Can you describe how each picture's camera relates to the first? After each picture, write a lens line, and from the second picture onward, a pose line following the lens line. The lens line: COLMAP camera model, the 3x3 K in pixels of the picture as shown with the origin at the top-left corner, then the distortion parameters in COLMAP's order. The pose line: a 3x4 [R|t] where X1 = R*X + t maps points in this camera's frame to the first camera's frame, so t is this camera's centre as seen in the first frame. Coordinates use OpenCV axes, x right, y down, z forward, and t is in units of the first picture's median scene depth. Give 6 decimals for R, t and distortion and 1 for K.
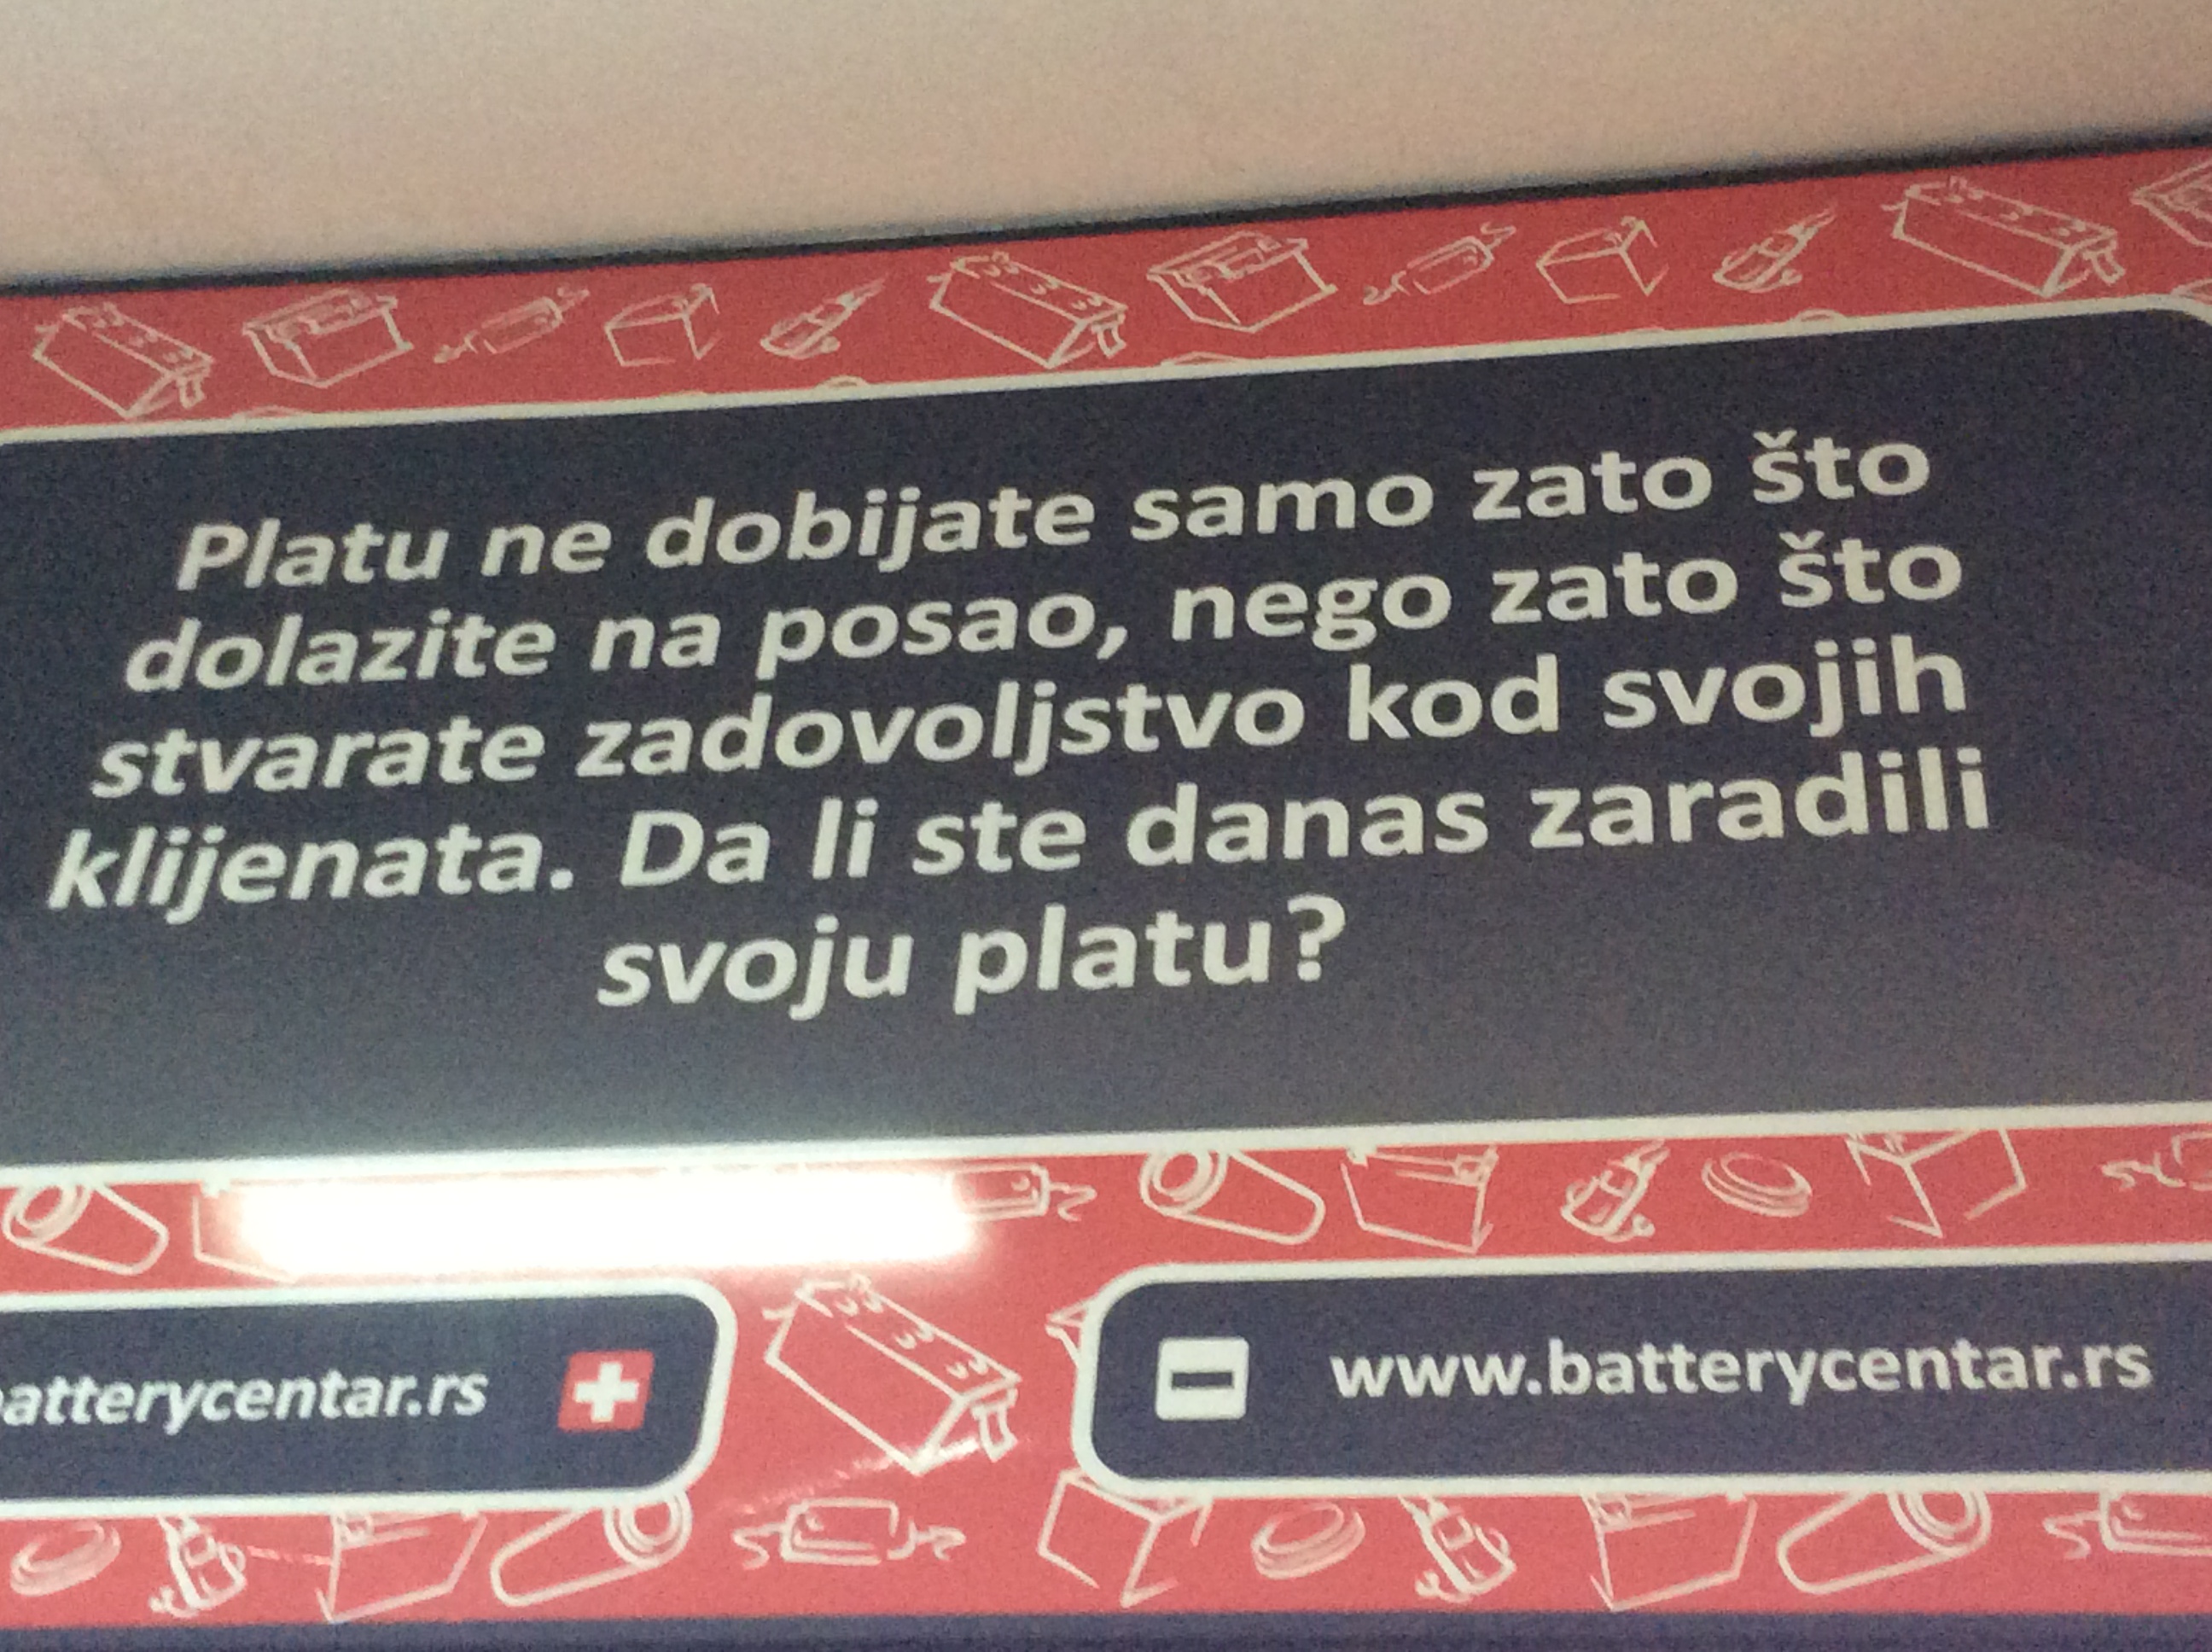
lens RADIAL K [[3701.3, 0, 1110.2], [0, 3701.3, 879.4], [0, 0, 1]] dist [0.112505, 0.000000]
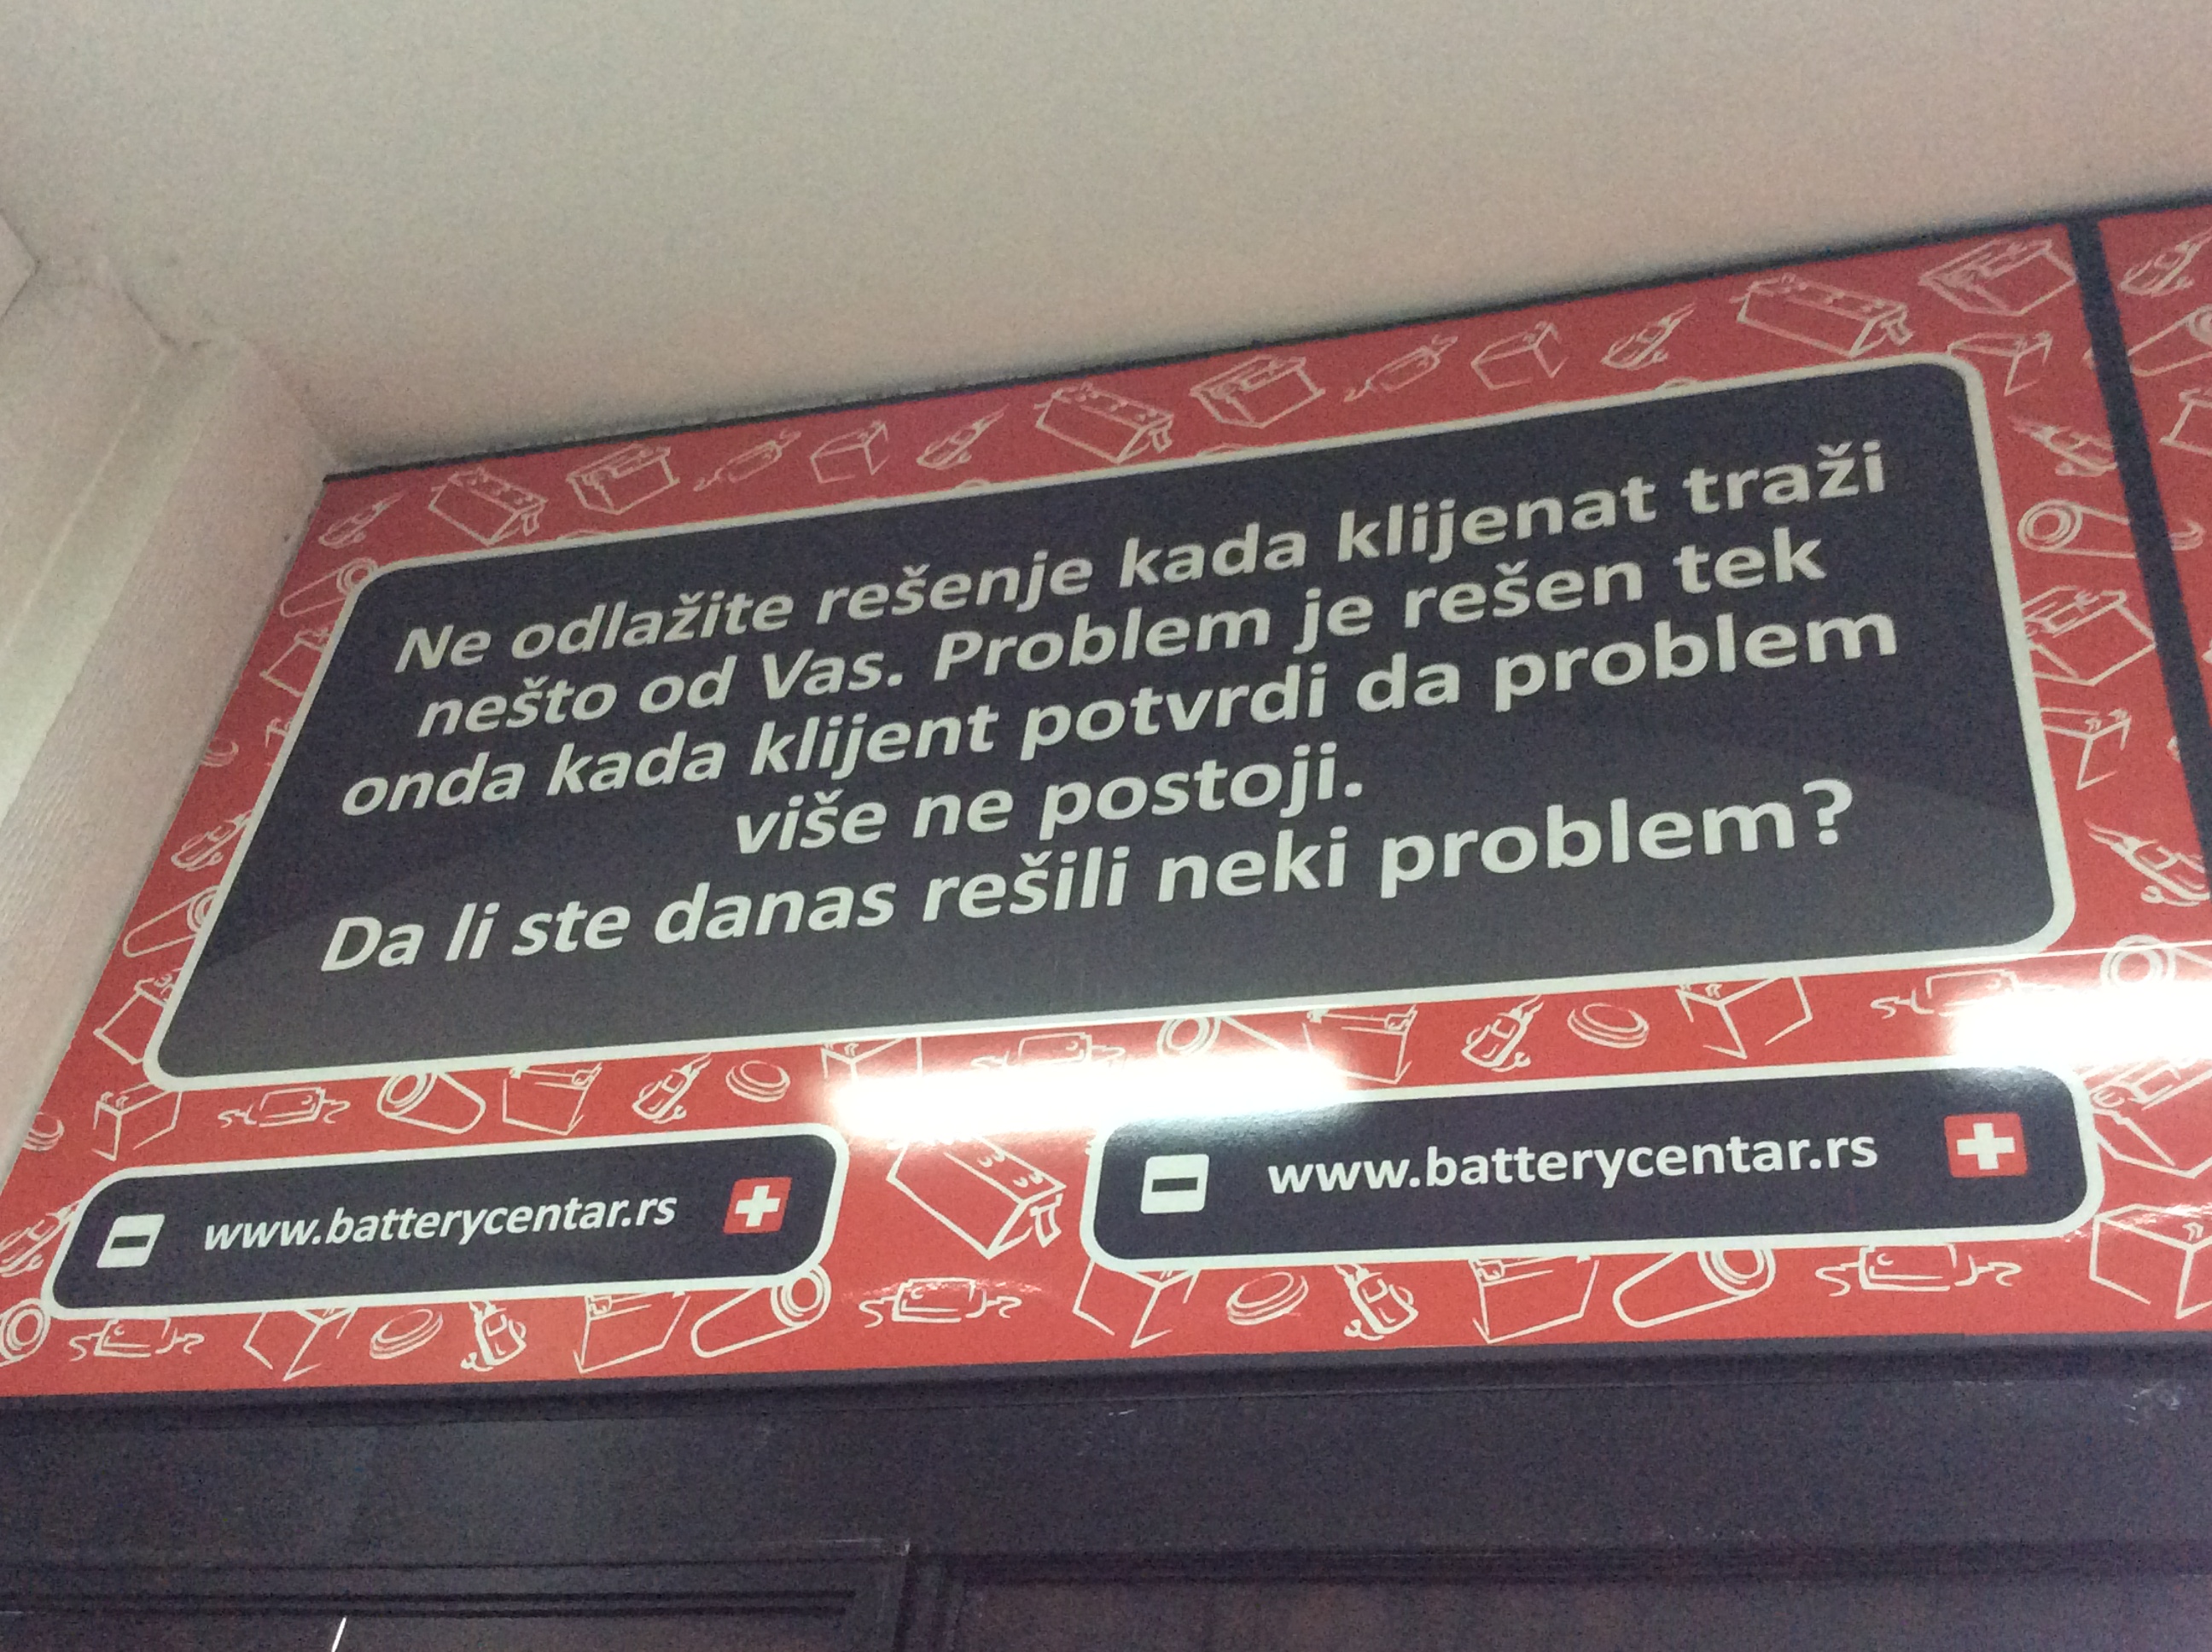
lens RADIAL K [[2708.4, 0, 1082.0], [0, 2708.4, 702.4], [0, 0, 1]] dist [0.078090, 0.000000]
pose [[0.986923, -0.058798, -0.150087, 0.148807], [0.053120, 0.997723, -0.041566, -0.005792], [0.152189, 0.033050, 0.987799, -0.023056]]
